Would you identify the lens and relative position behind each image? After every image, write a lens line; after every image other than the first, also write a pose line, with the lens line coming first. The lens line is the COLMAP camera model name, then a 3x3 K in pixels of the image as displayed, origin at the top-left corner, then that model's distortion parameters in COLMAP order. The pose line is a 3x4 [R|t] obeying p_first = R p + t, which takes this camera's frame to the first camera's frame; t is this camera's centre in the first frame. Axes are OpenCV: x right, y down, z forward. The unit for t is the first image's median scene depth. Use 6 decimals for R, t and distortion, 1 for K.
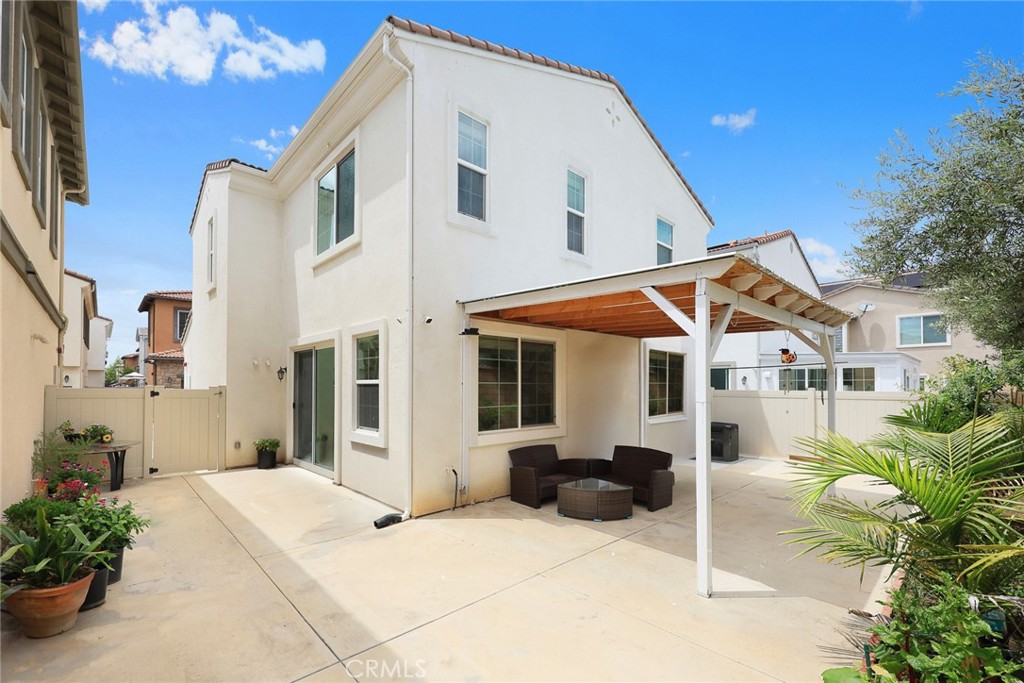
lens RADIAL K [[416.3, 0, 487.4], [0, 416.3, 378.4], [0, 0, 1]] dist [0.002691, 0.000242]
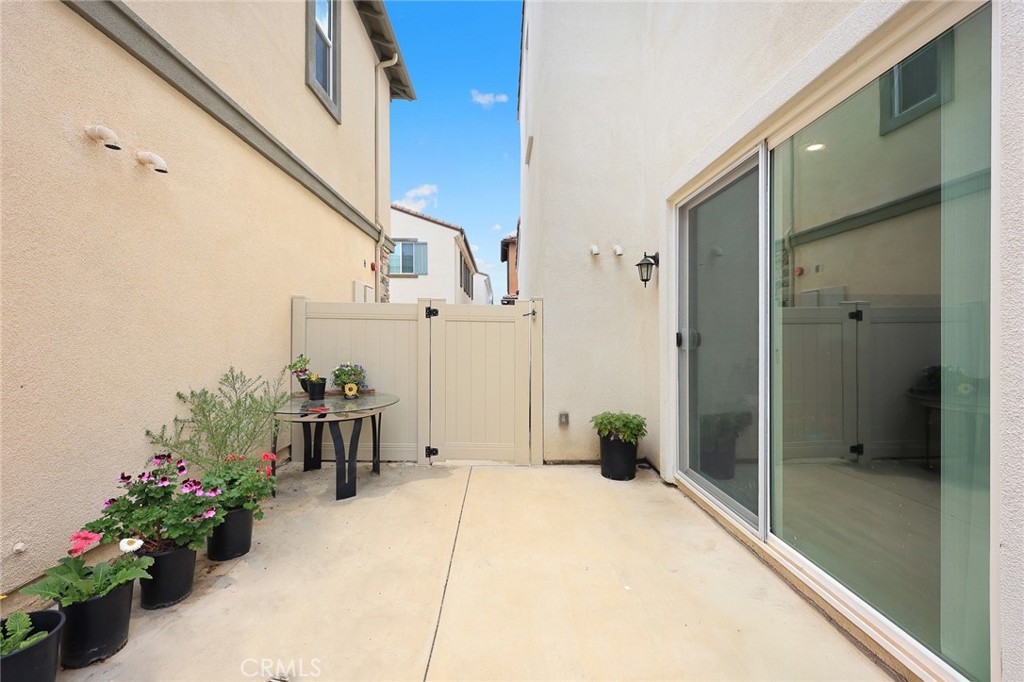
lens RADIAL K [[416.3, 0, 512.4], [0, 416.3, 335.0], [0, 0, 1]] dist [0.002691, 0.000242]
pose [[0.757465, 0.001511, -0.652874, -0.320197], [0.007872, 0.999903, 0.011447, 0.054061], [0.652828, -0.013810, 0.757380, 0.582352]]
